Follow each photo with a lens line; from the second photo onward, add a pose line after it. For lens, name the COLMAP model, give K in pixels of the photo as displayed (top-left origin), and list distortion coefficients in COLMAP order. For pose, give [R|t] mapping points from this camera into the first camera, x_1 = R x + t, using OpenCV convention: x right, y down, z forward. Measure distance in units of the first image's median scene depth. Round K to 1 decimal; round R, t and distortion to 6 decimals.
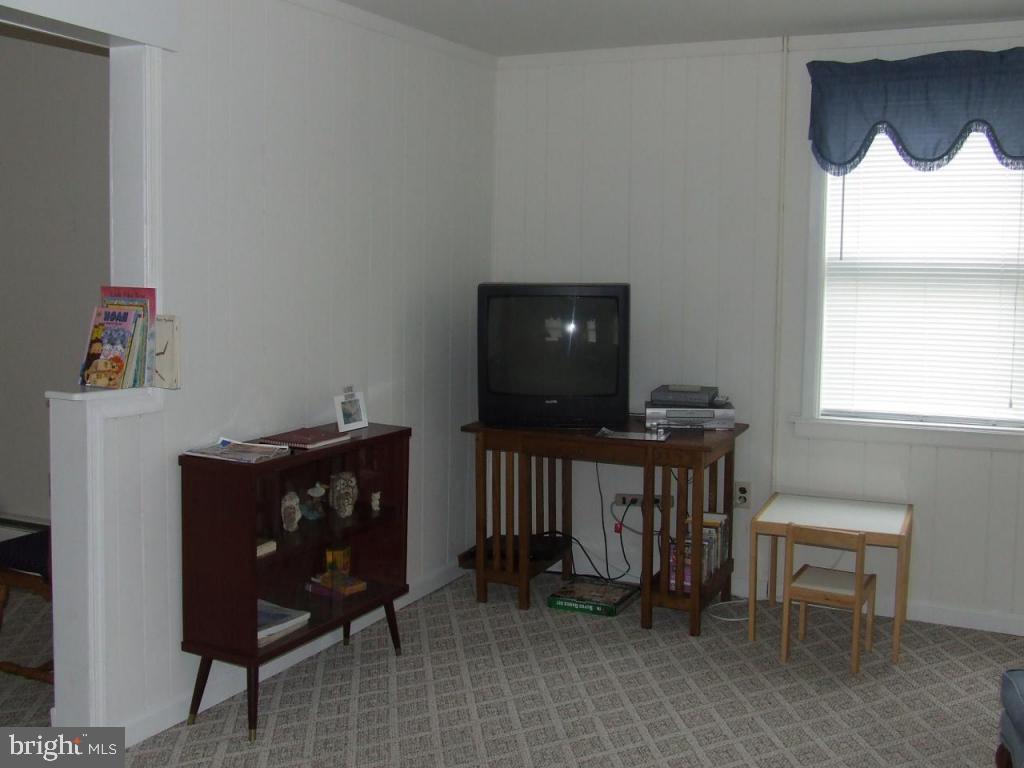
lens RADIAL K [[1146.5, 0, 513.8], [0, 1146.5, 385.8], [0, 0, 1]] dist [-0.049618, 0.000000]
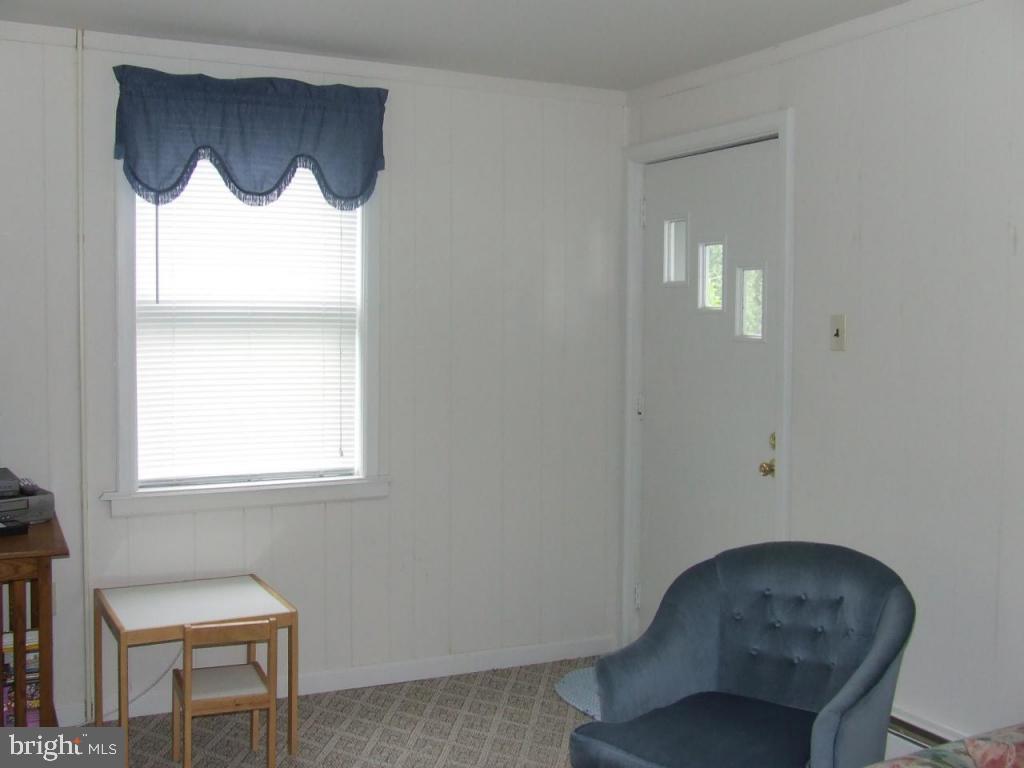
lens RADIAL K [[1146.5, 0, 513.4], [0, 1146.5, 379.0], [0, 0, 1]] dist [-0.049618, 0.000000]
pose [[0.601397, -0.052822, 0.797202, -0.243484], [0.075106, 0.997131, 0.009410, -0.043605], [-0.795412, 0.054215, 0.603639, 0.288995]]
